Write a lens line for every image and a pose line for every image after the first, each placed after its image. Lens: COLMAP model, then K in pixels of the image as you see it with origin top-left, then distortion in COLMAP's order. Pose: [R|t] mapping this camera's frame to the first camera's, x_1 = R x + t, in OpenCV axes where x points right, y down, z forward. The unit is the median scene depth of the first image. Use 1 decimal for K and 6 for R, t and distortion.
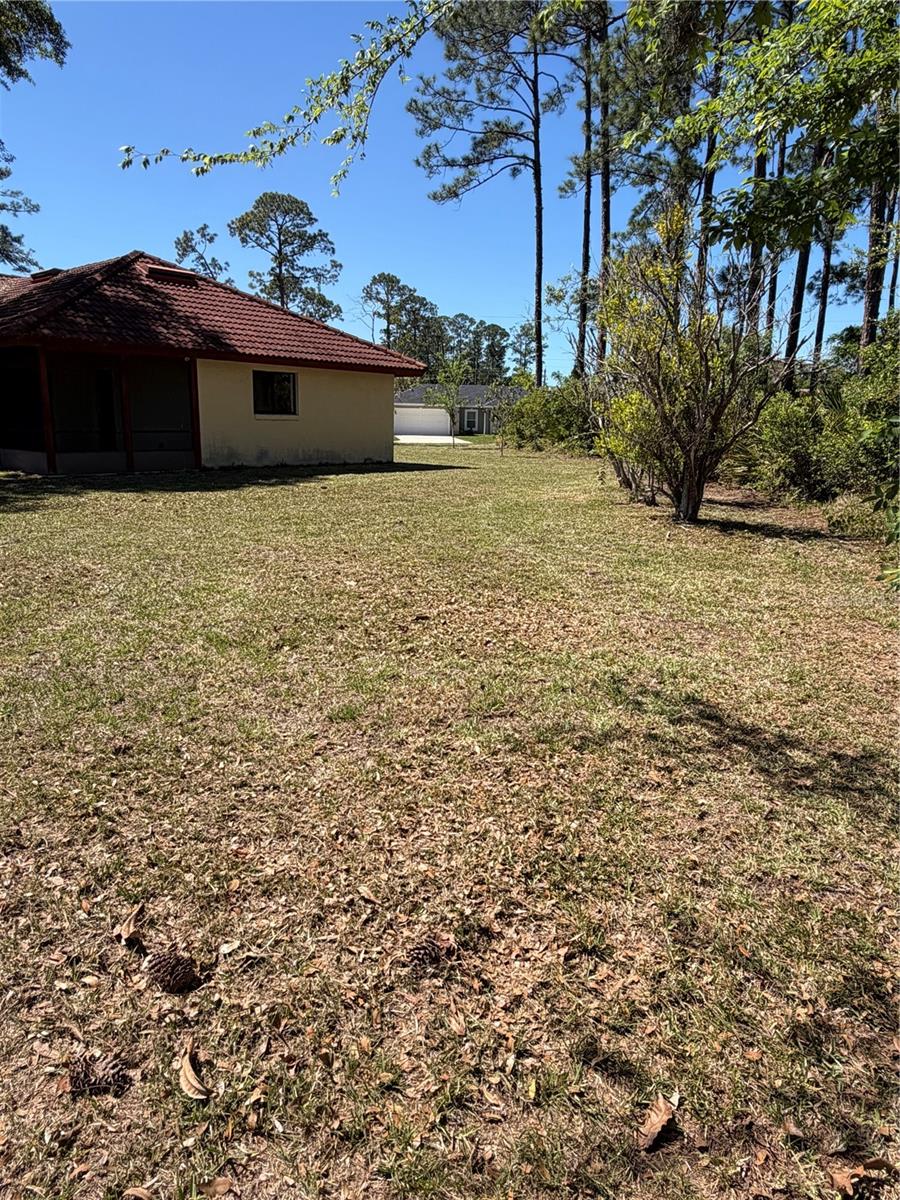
lens RADIAL K [[803.9, 0, 451.0], [0, 803.9, 608.1], [0, 0, 1]] dist [0.001856, -0.001574]
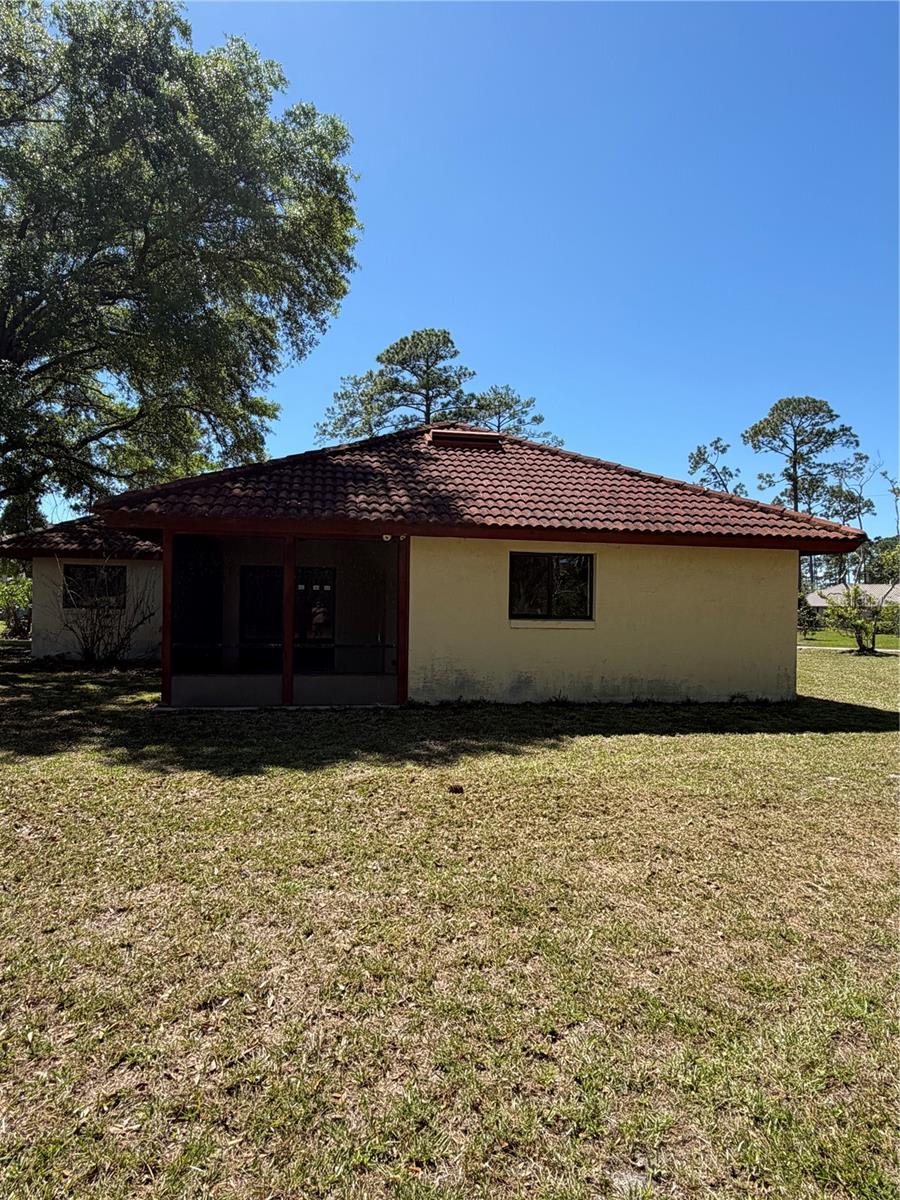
lens RADIAL K [[723.0, 0, 445.7], [0, 723.0, 595.1], [0, 0, 1]] dist [-0.009000, 0.001962]
pose [[0.769793, -0.017666, -0.638049, 0.037382], [-0.147755, 0.967534, -0.205052, -0.071435], [0.620957, 0.252122, 0.742191, 0.285911]]
